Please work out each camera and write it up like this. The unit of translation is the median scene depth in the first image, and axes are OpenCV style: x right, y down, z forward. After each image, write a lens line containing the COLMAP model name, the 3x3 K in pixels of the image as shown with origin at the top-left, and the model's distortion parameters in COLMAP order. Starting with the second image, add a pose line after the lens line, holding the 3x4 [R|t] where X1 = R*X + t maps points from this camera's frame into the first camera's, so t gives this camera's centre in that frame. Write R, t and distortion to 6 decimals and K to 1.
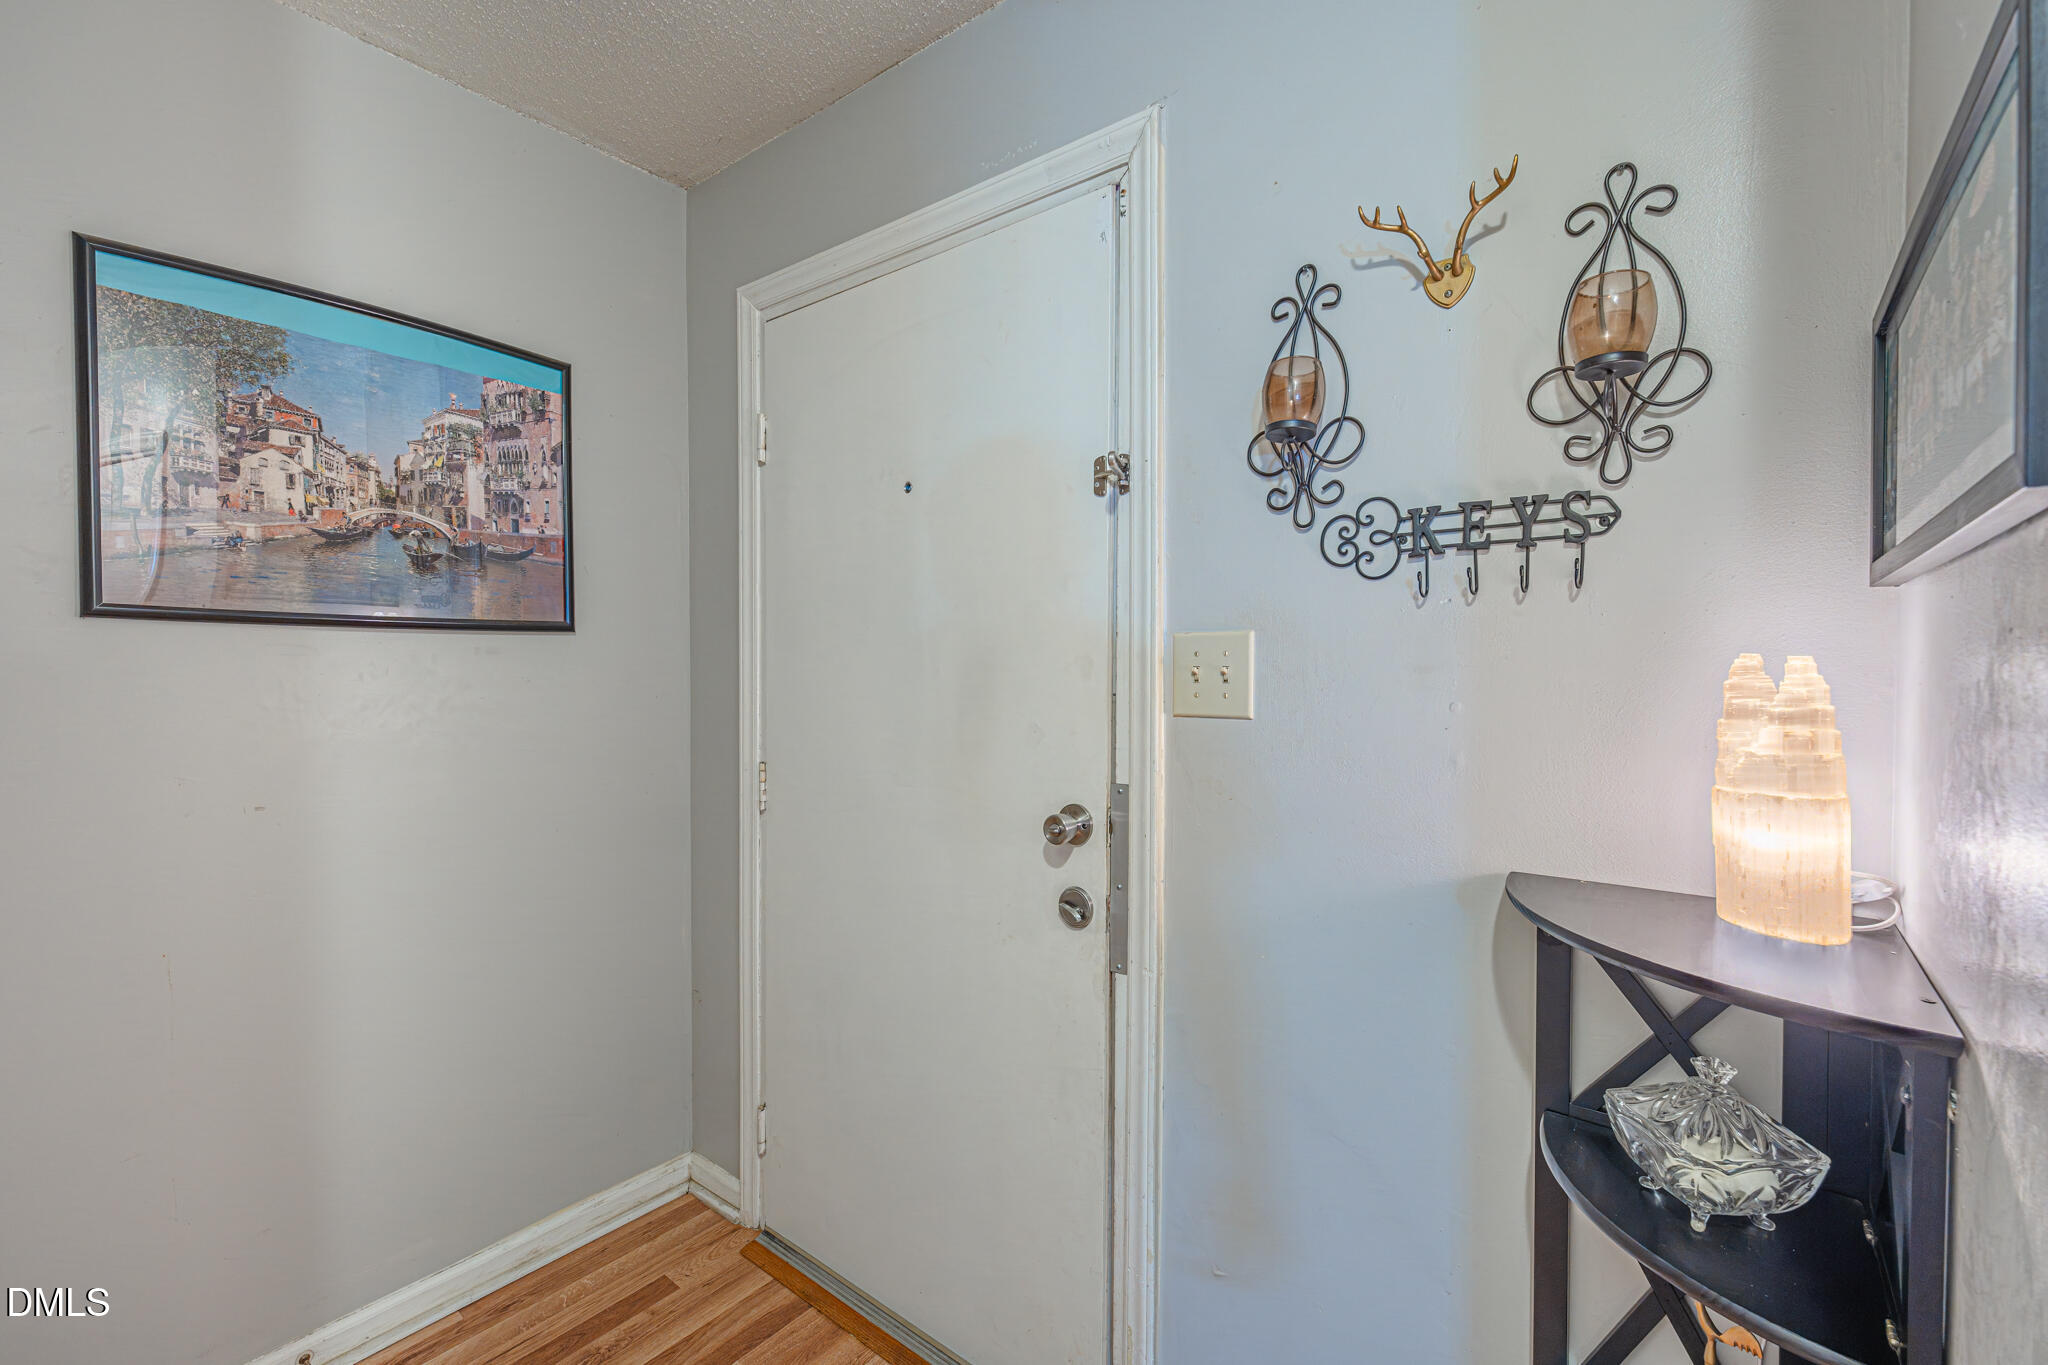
lens RADIAL K [[849.4, 0, 1026.8], [0, 849.4, 677.4], [0, 0, 1]] dist [0.000661, 0.000216]
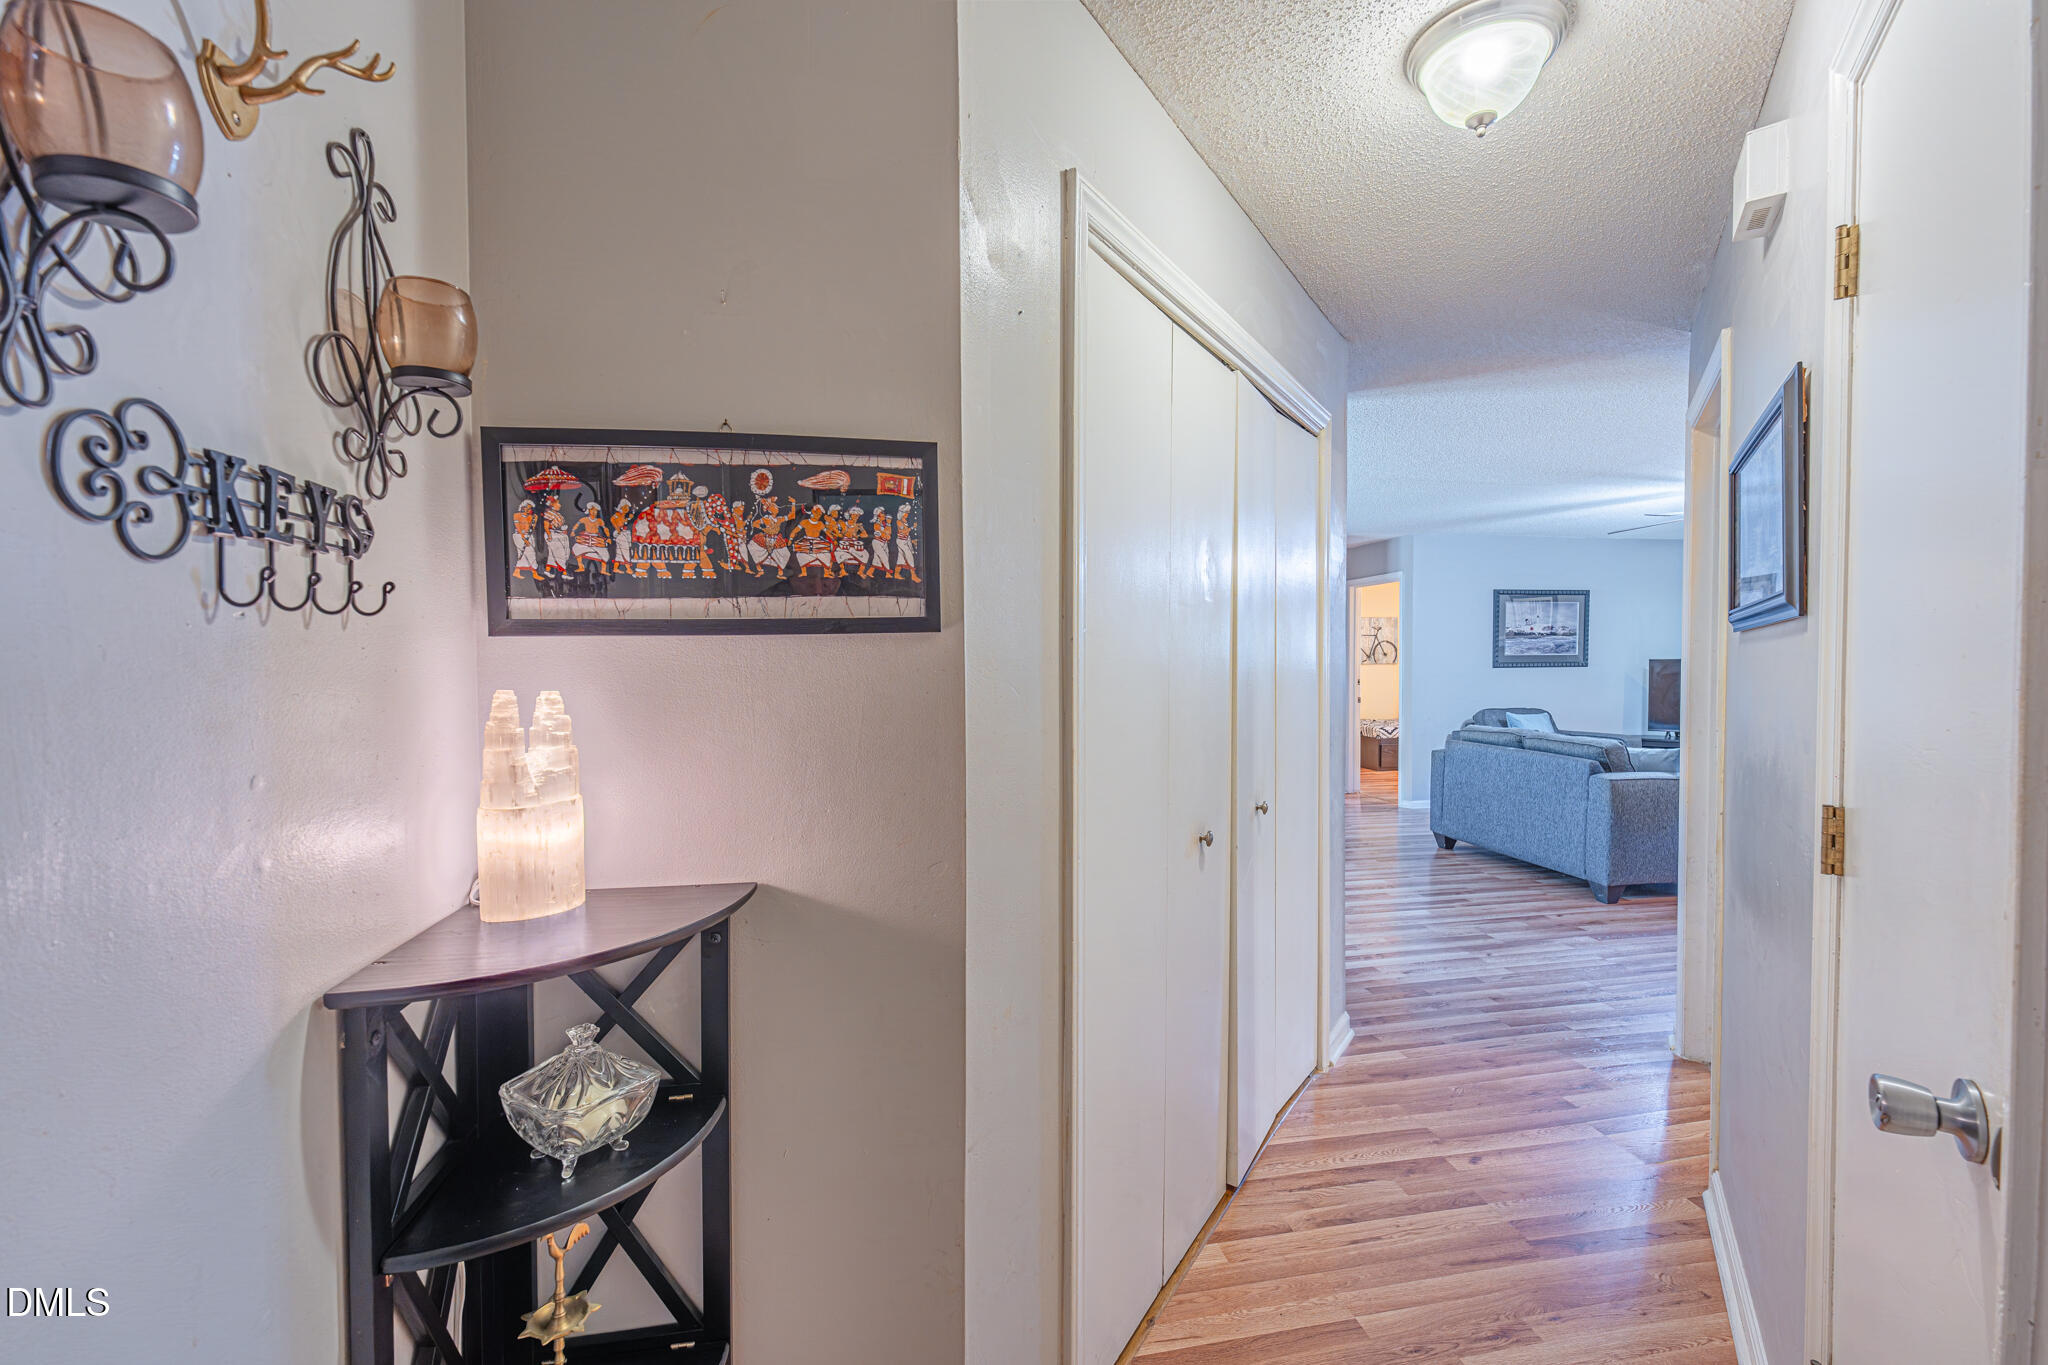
lens RADIAL K [[849.4, 0, 1026.8], [0, 849.4, 677.4], [0, 0, 1]] dist [0.000661, 0.000216]
pose [[-0.767989, -0.007193, 0.640423, -0.338693], [0.016280, 0.999395, 0.030747, -0.053161], [-0.640257, 0.034039, -0.767406, 1.092205]]
